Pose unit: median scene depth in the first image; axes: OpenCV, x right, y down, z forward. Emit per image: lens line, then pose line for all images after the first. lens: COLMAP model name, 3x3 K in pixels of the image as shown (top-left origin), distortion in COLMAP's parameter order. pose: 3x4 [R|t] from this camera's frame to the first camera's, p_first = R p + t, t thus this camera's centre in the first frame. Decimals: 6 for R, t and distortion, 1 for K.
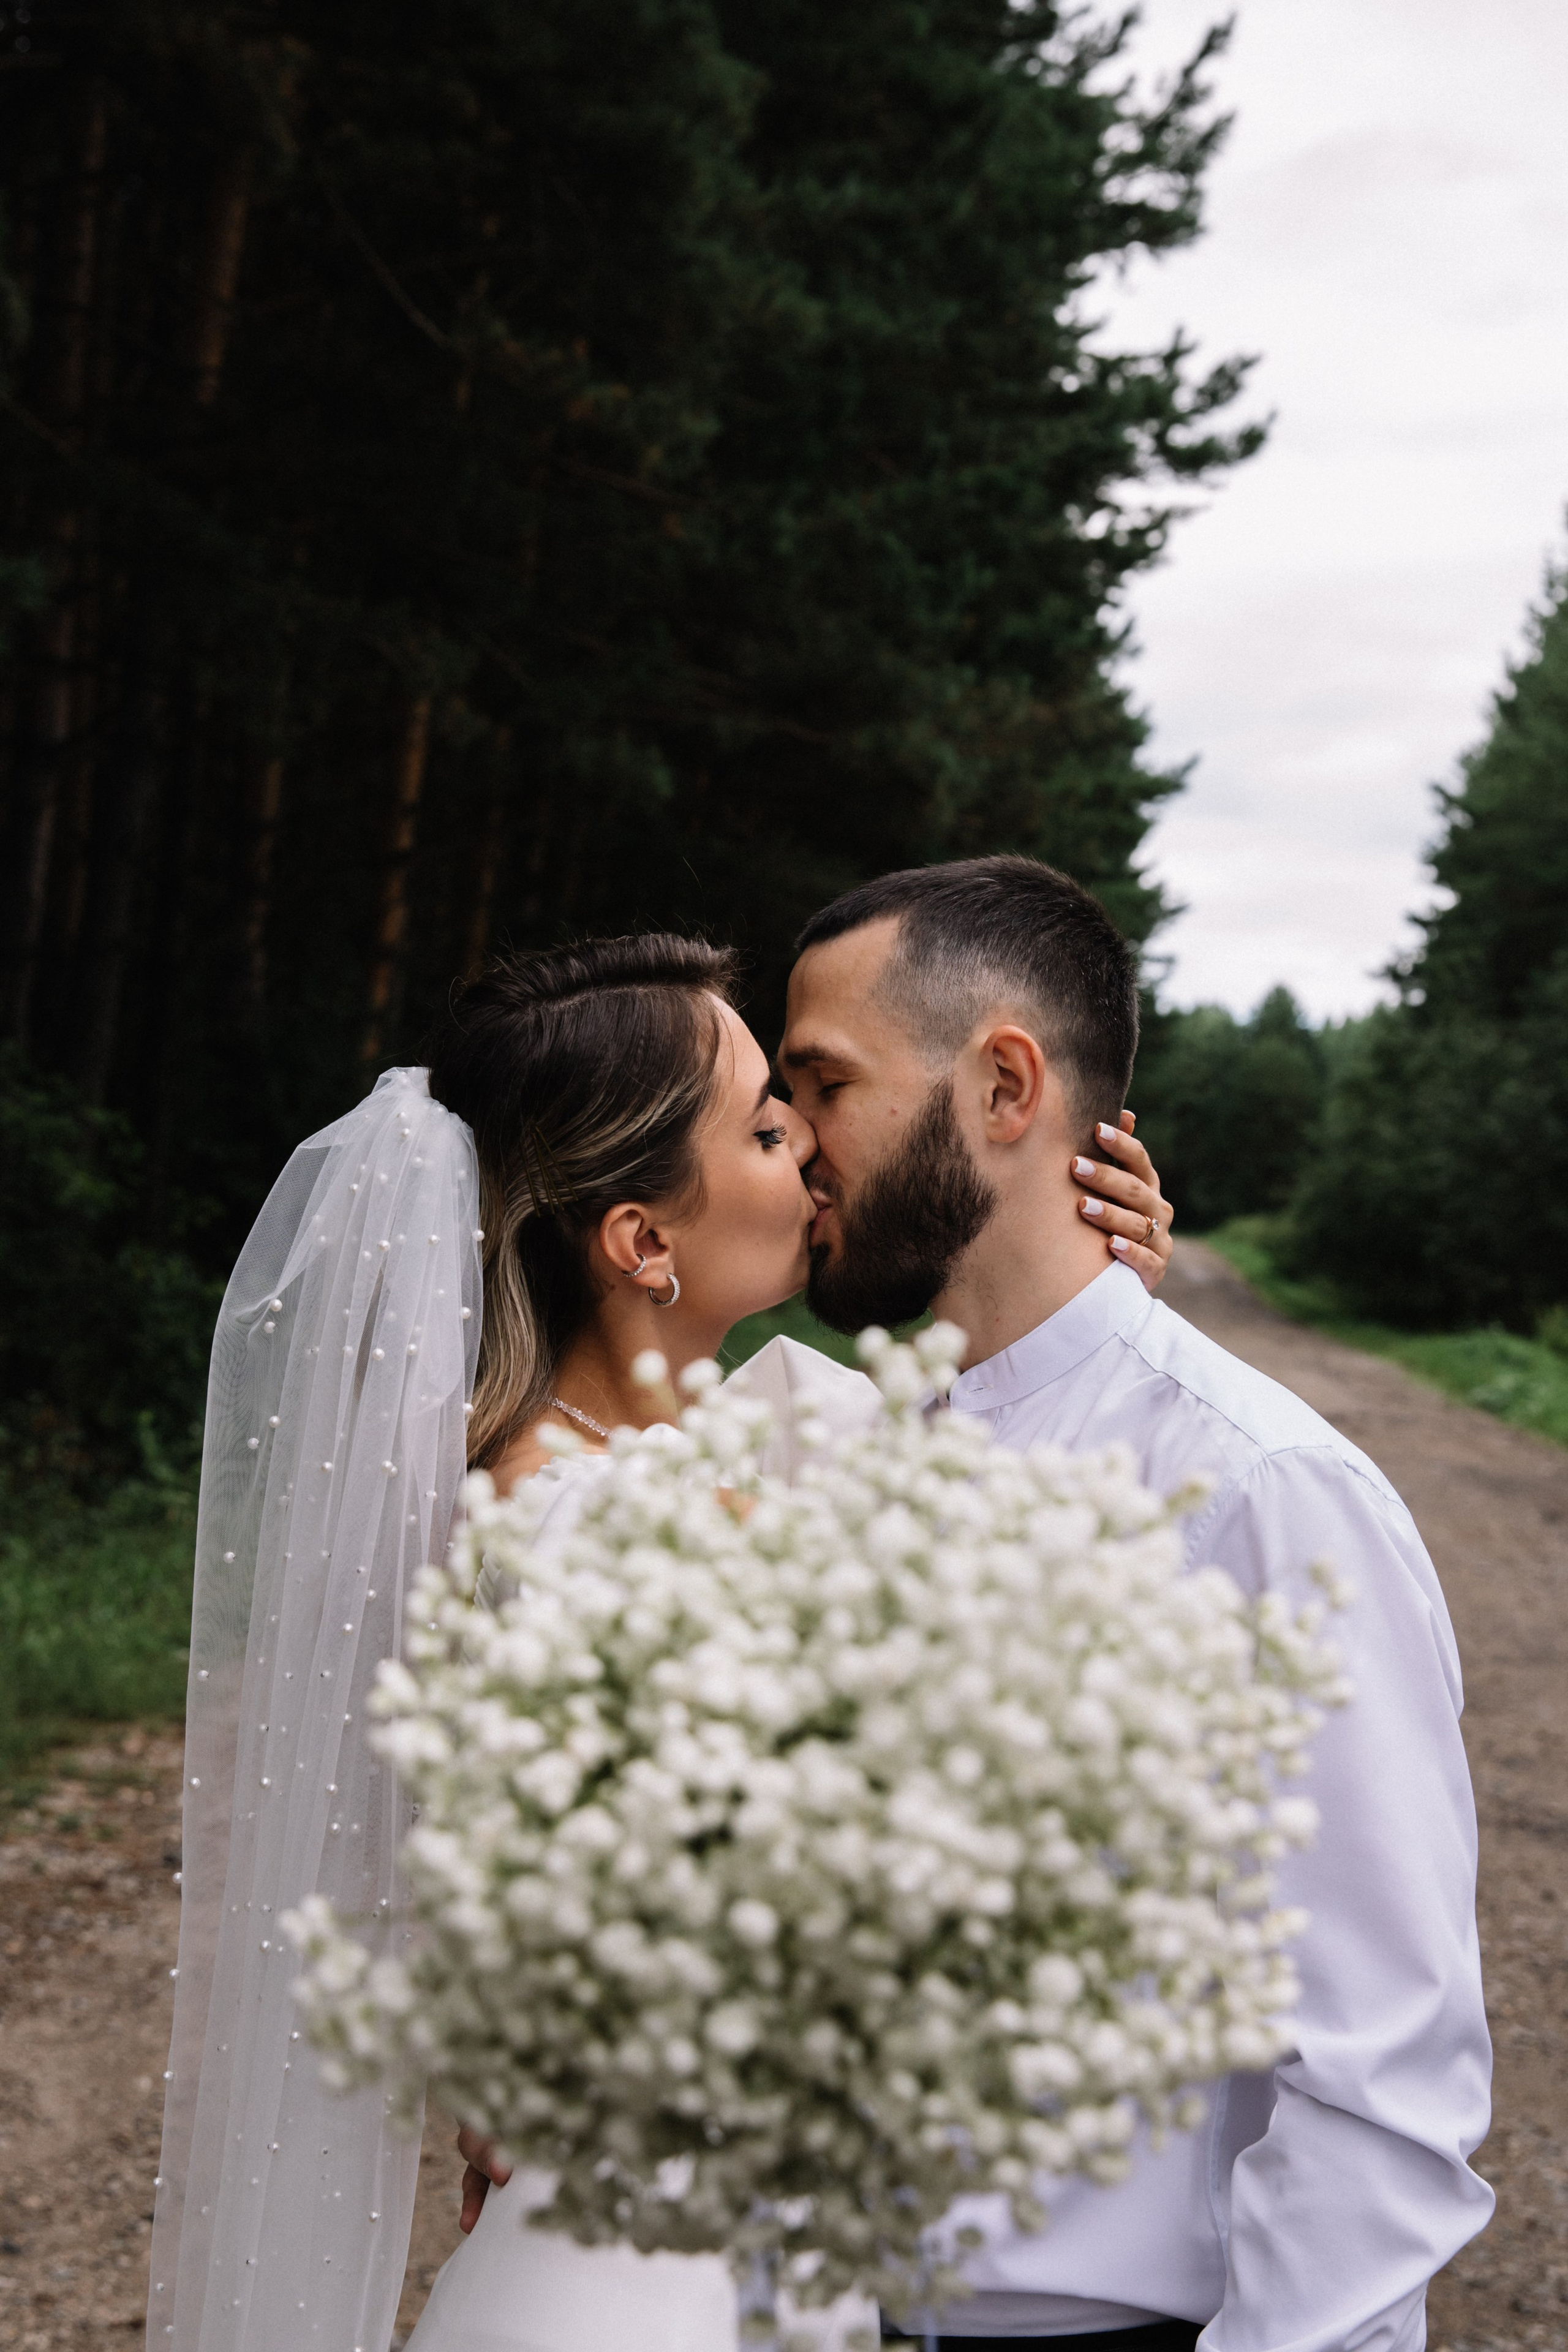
lens RADIAL K [[2957.5, 0, 784.0], [0, 2957.5, 1176.0], [0, 0, 1]] dist [0.044964, 0.032579]
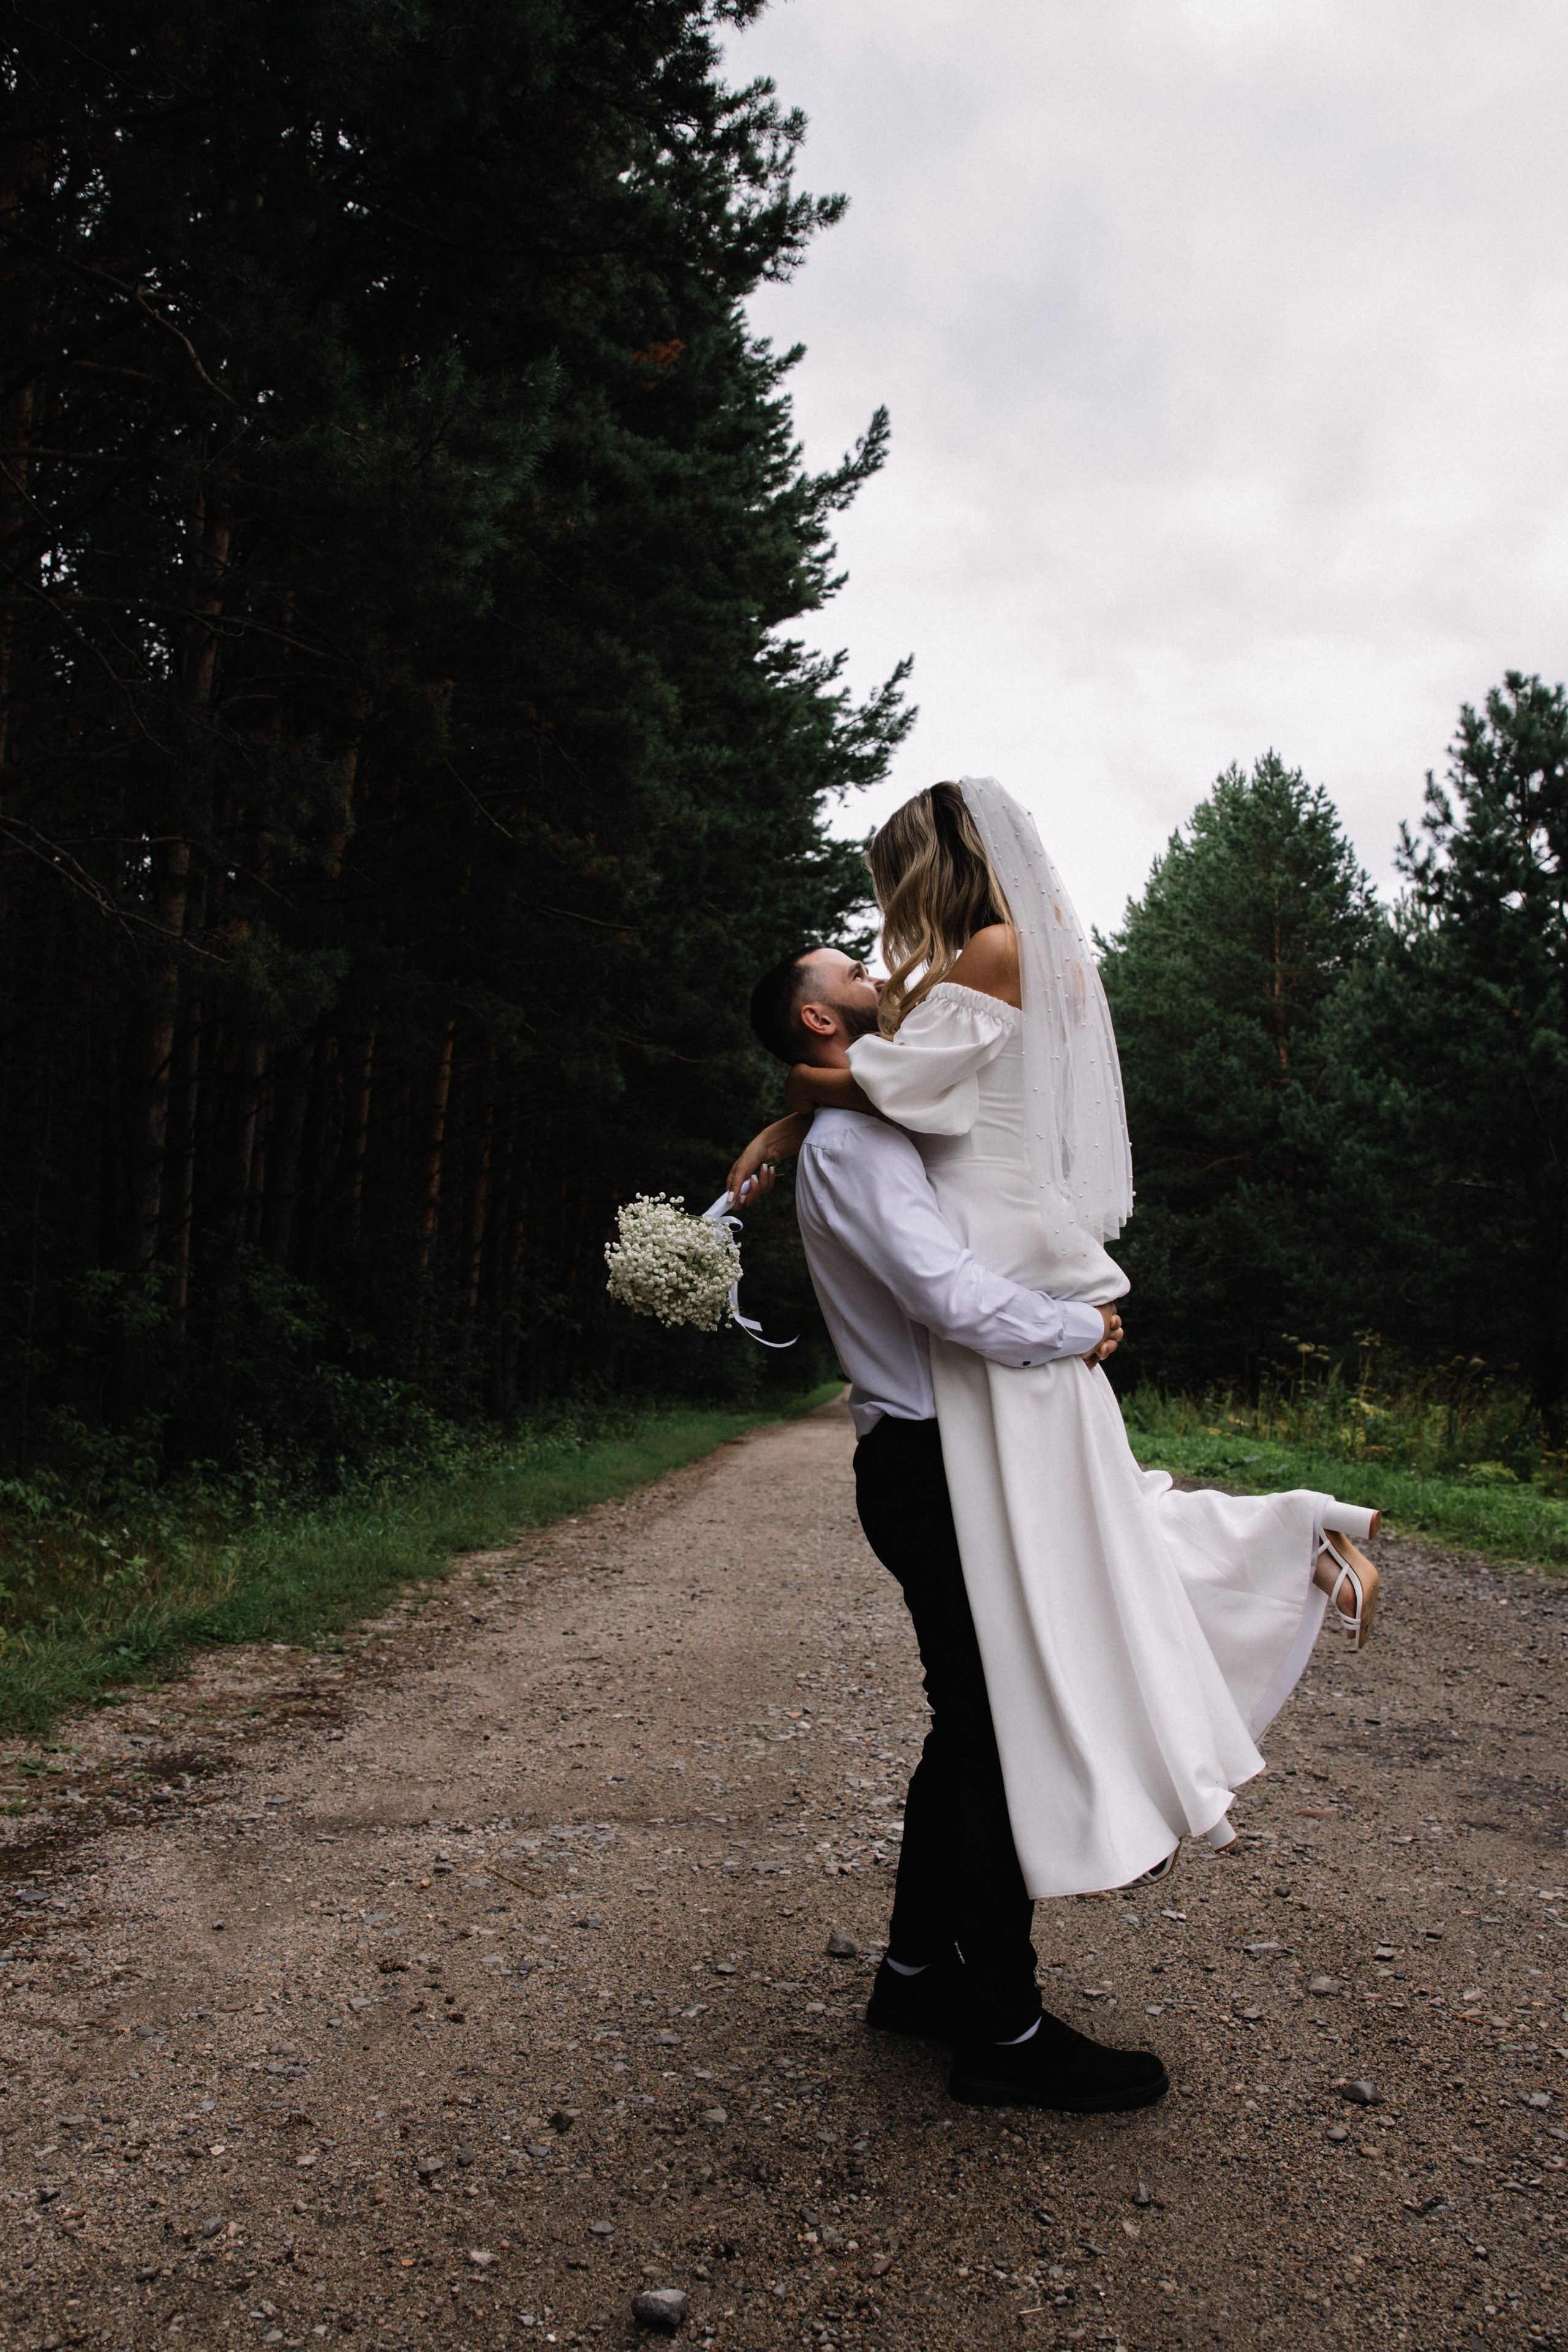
lens RADIAL K [[1857.7, 0, 784.0], [0, 1857.7, 1176.0], [0, 0, 1]] dist [-0.063388, -0.000173]
pose [[0.995440, -0.041856, 0.085712, -0.035444], [0.049933, 0.994284, -0.094371, 0.024723], [-0.081272, 0.098220, 0.991840, -0.069896]]
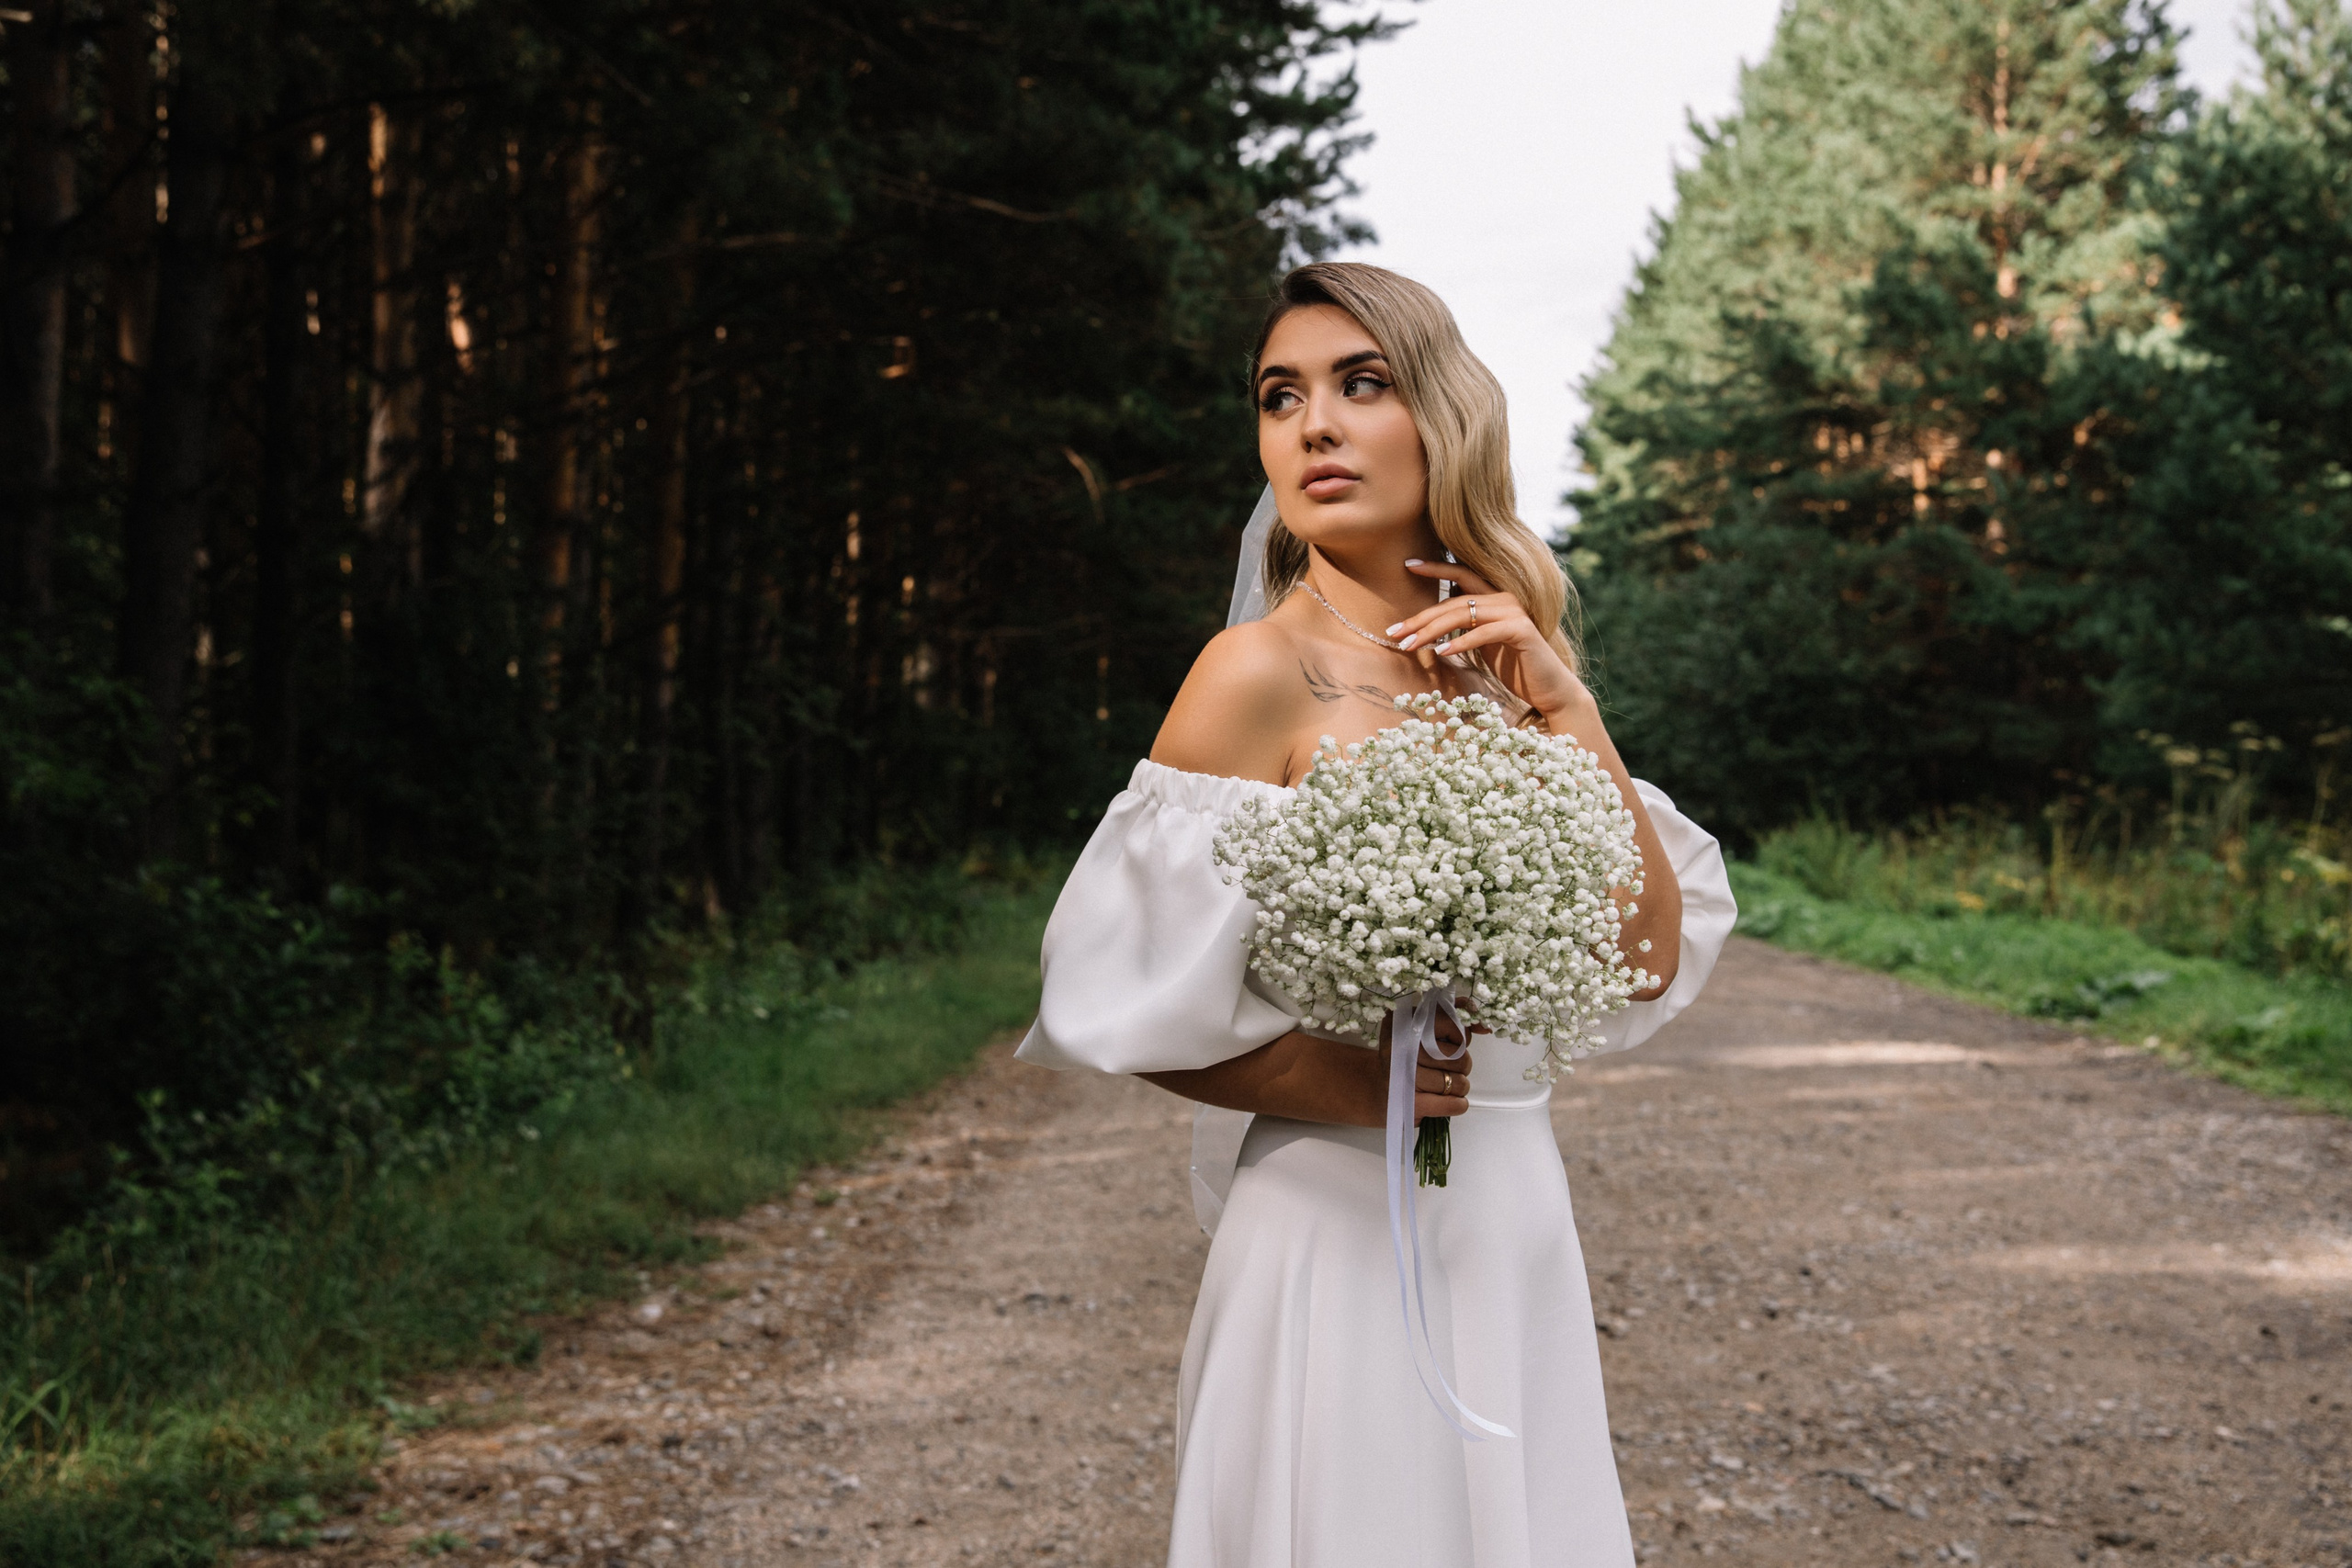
lens RADIAL K [[2578.6, 0, 1176.0], [0, 2578.6, 784.0], [0, 0, 1]] dist [0.008000, 0.048169]
pose [[0.995361, -0.072452, 0.063309, -0.006703], [0.072186, 0.997370, 0.006485, 0.015705], [-0.063612, -0.001885, 0.997973, 0.286514]]
